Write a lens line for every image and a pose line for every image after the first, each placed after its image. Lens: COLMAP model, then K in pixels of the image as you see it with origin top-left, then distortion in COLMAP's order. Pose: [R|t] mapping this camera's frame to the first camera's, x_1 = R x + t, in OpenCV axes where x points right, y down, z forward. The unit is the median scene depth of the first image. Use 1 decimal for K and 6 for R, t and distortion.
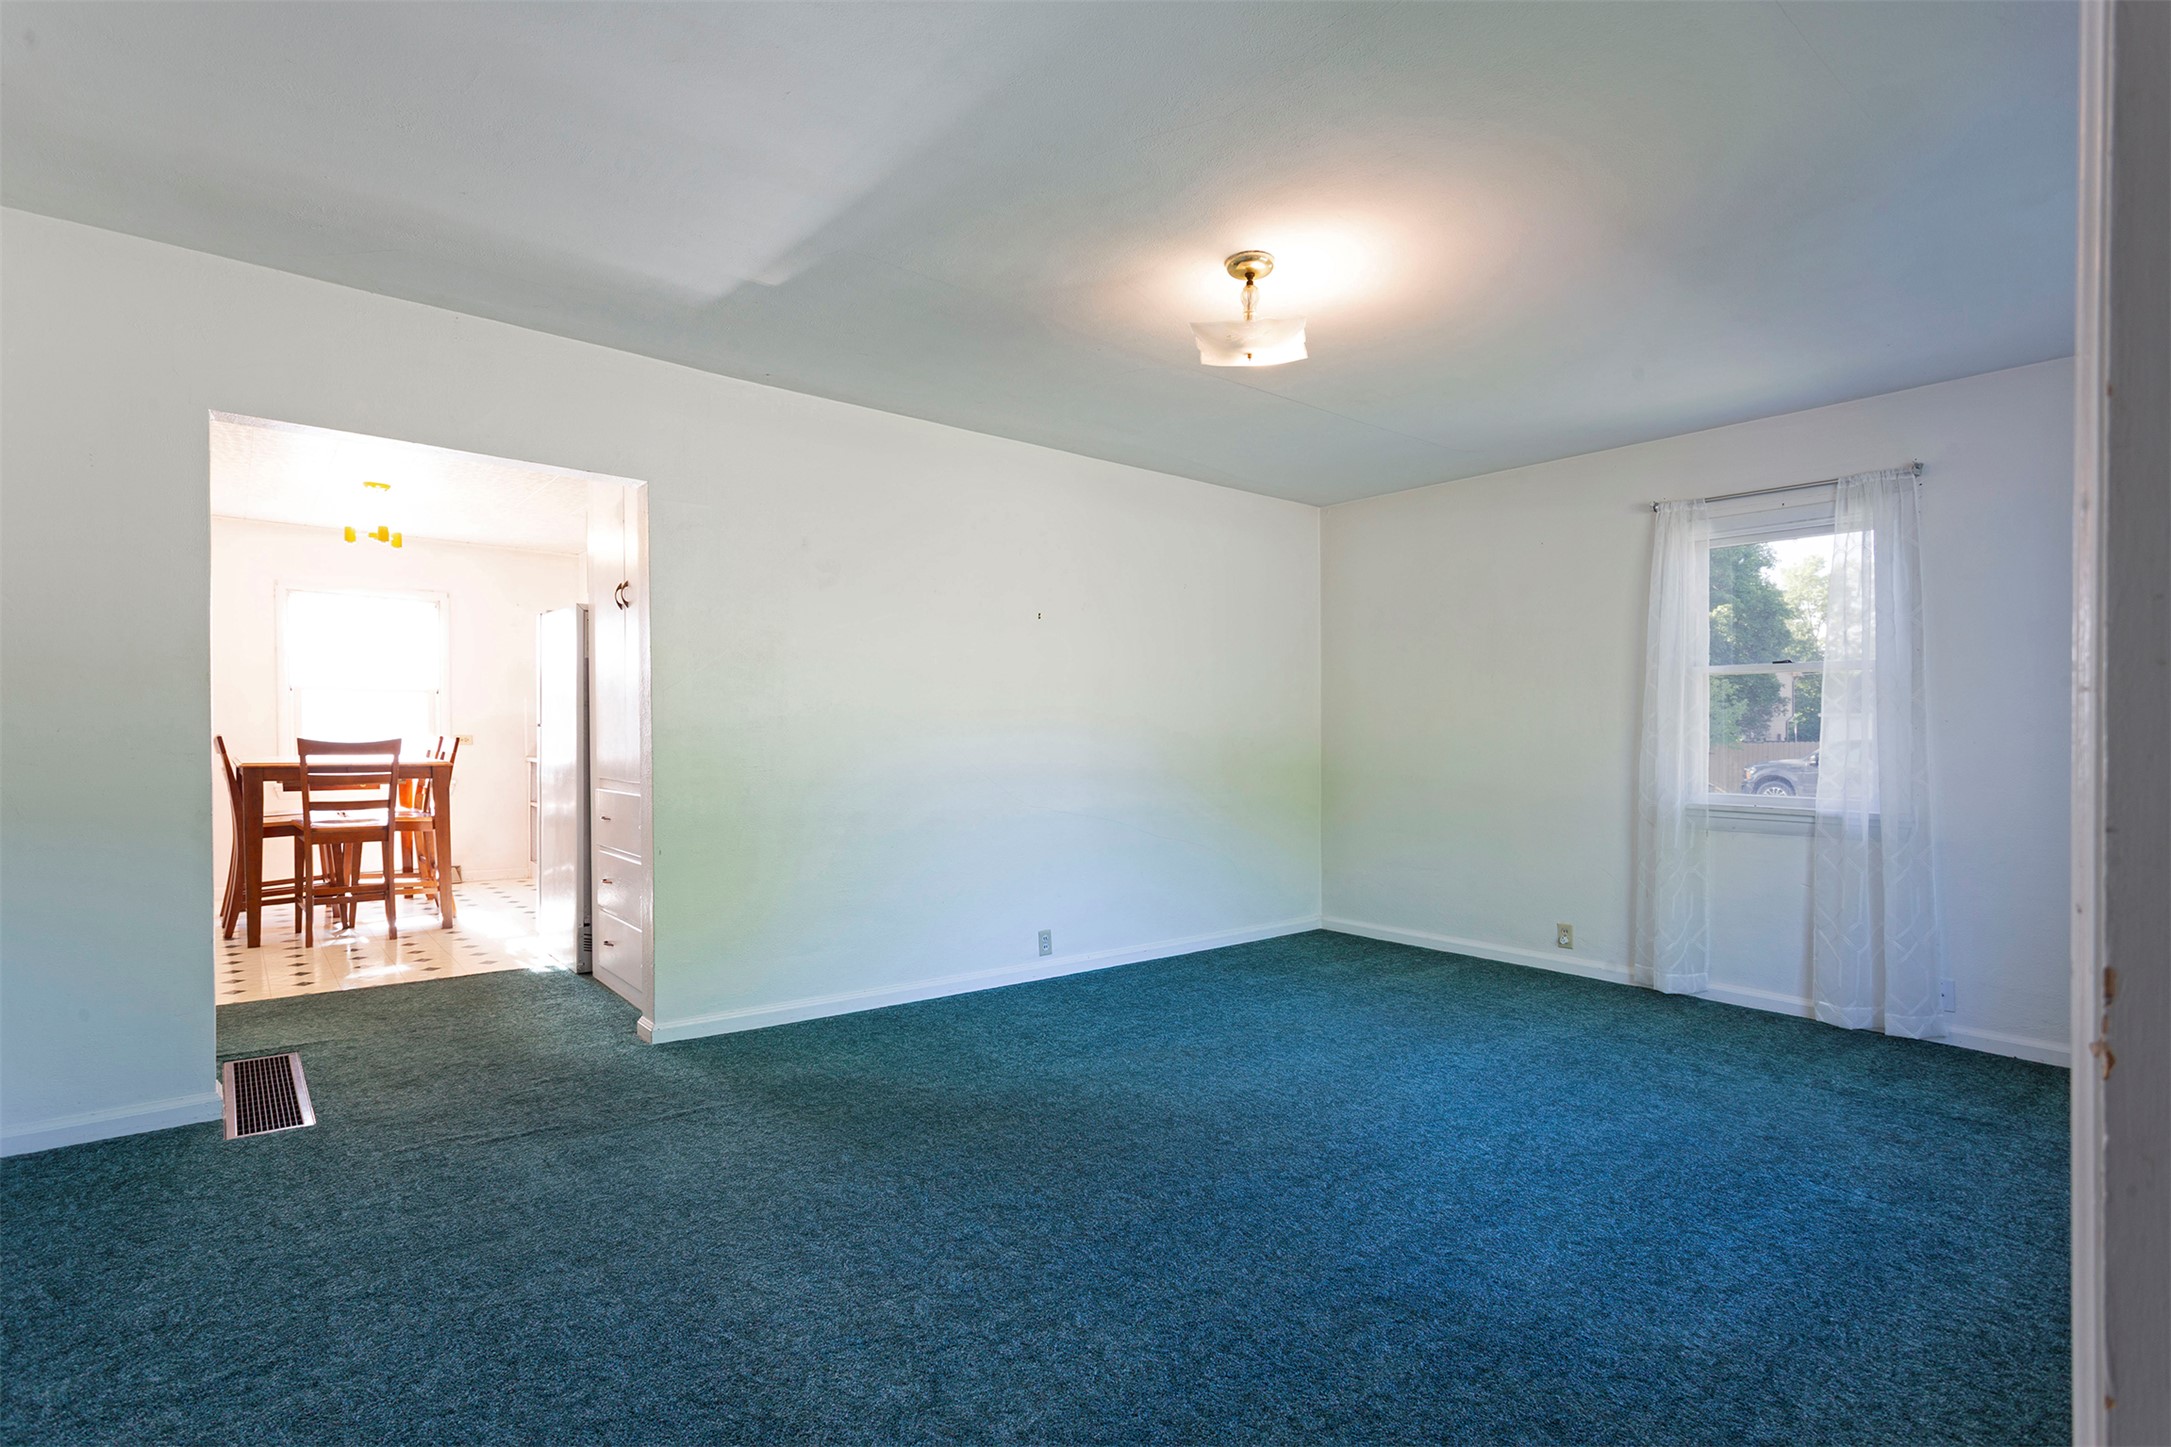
lens RADIAL K [[1026.3, 0, 1085.5], [0, 1026.3, 723.5], [0, 0, 1]] dist [0.002969, 0.001045]
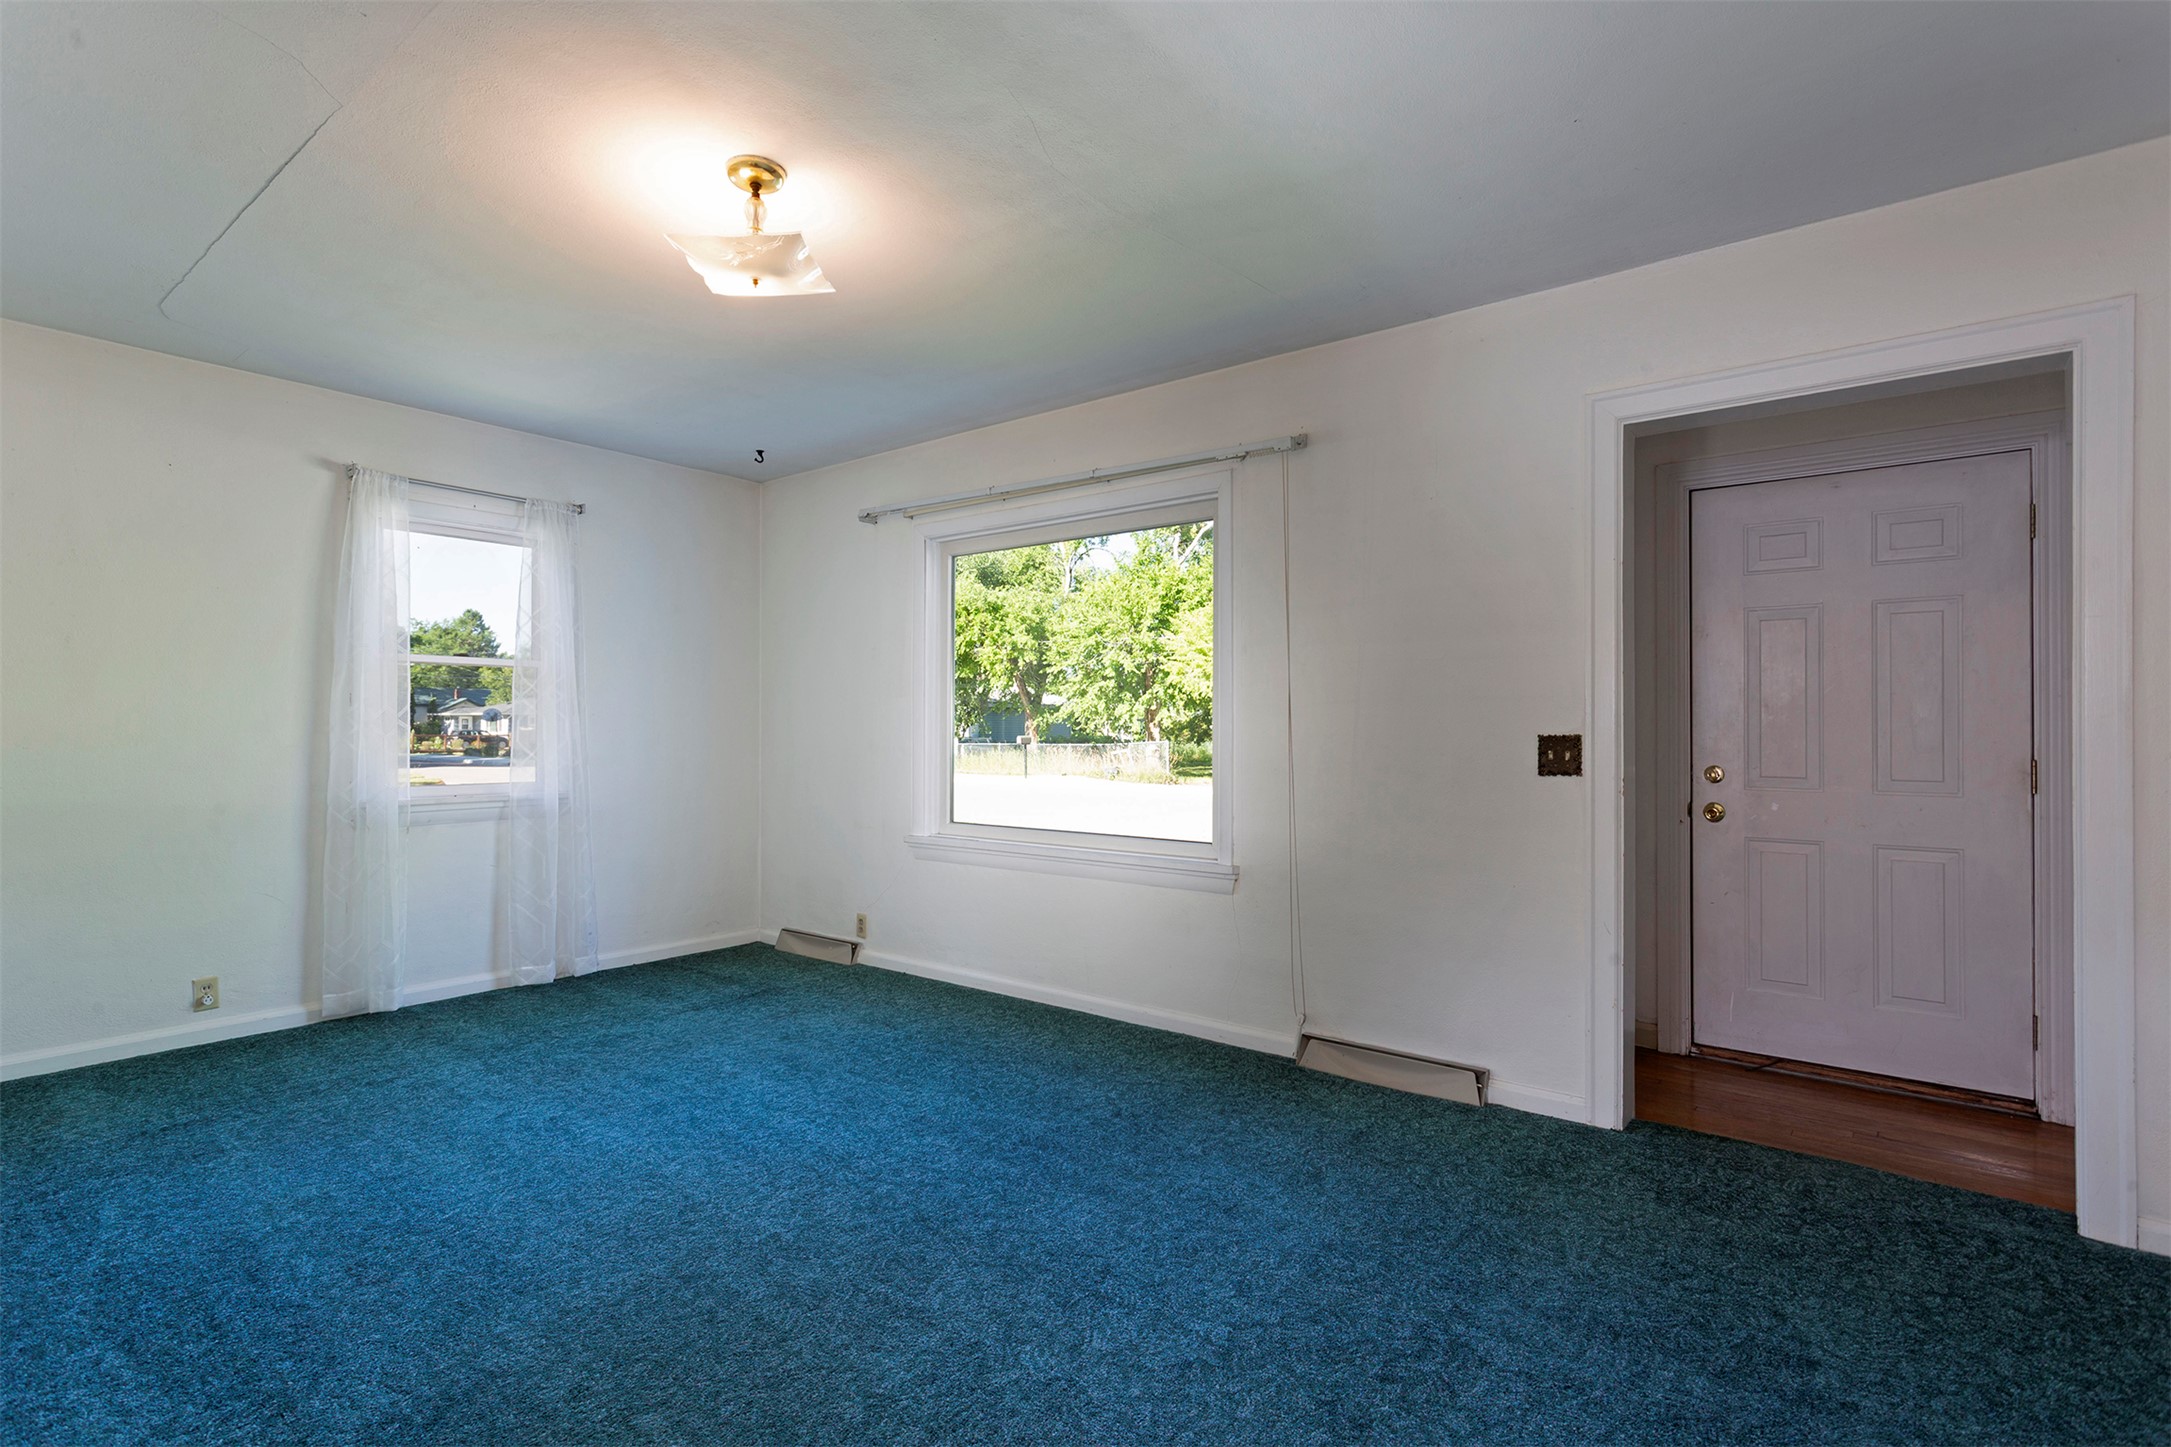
lens RADIAL K [[1026.3, 0, 1085.5], [0, 1026.3, 723.5], [0, 0, 1]] dist [0.002969, 0.001045]
pose [[-0.199313, -0.011169, 0.979872, -0.508274], [-0.016316, 0.999834, 0.008078, -0.012375], [-0.979800, -0.014378, -0.199462, 0.648926]]
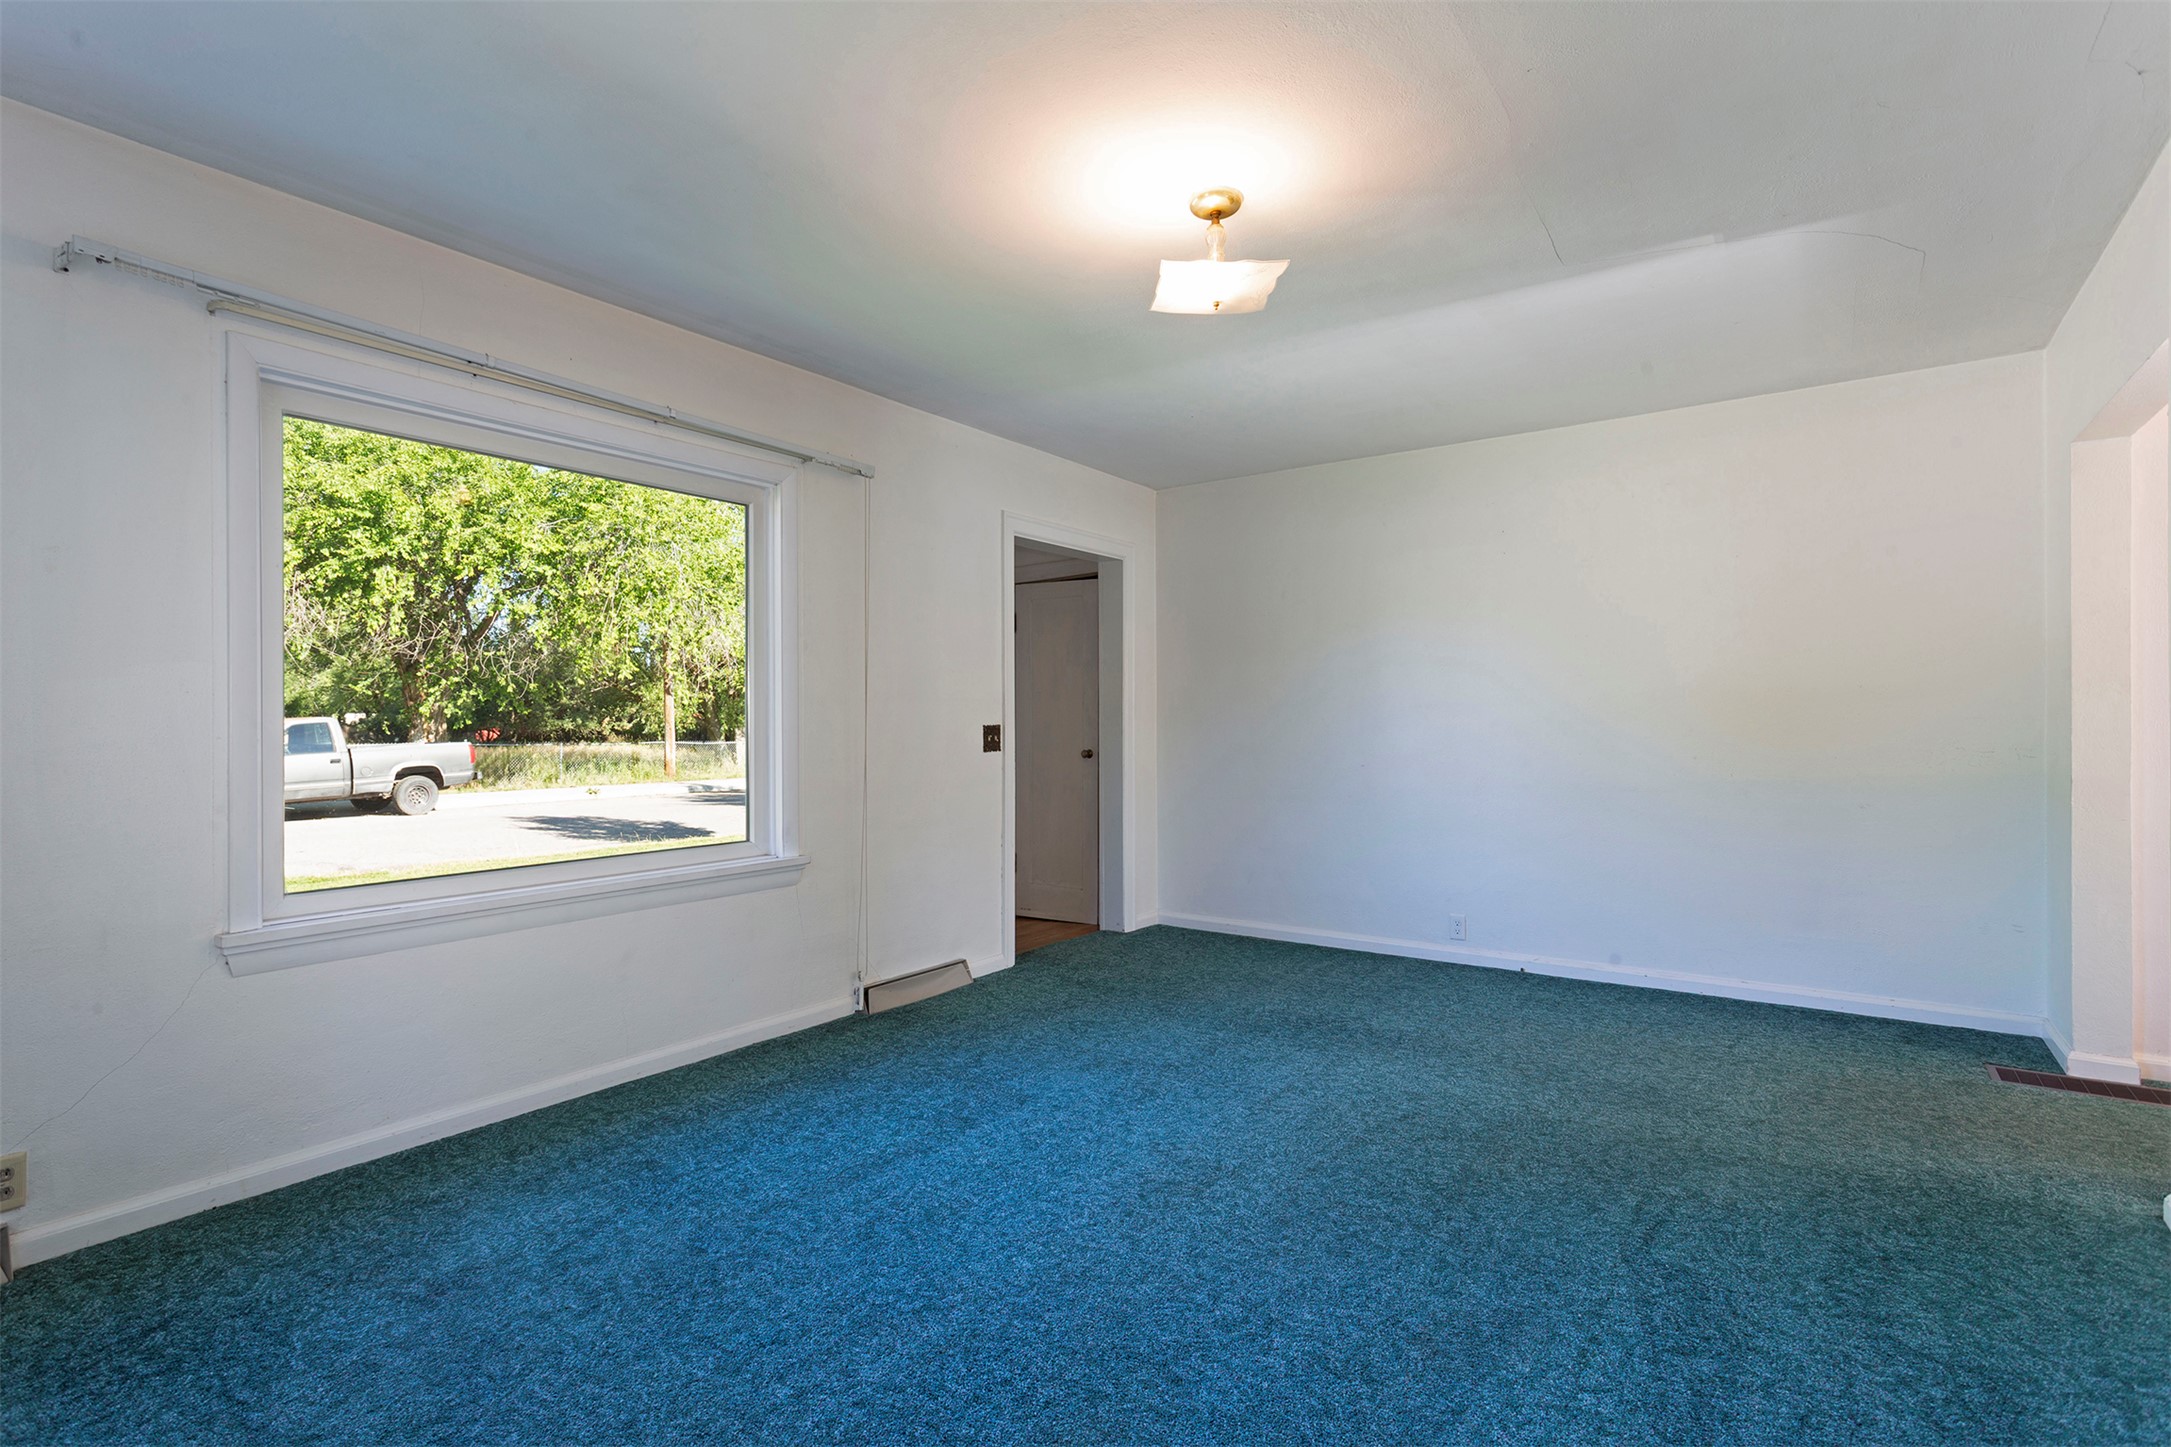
lens RADIAL K [[1026.3, 0, 1085.5], [0, 1026.3, 723.5], [0, 0, 1]] dist [0.002969, 0.001045]
pose [[-0.971756, -0.007670, -0.235862, 0.336376], [-0.003958, 0.999861, -0.016207, 0.013331], [0.235954, -0.014816, -0.971651, 1.317925]]
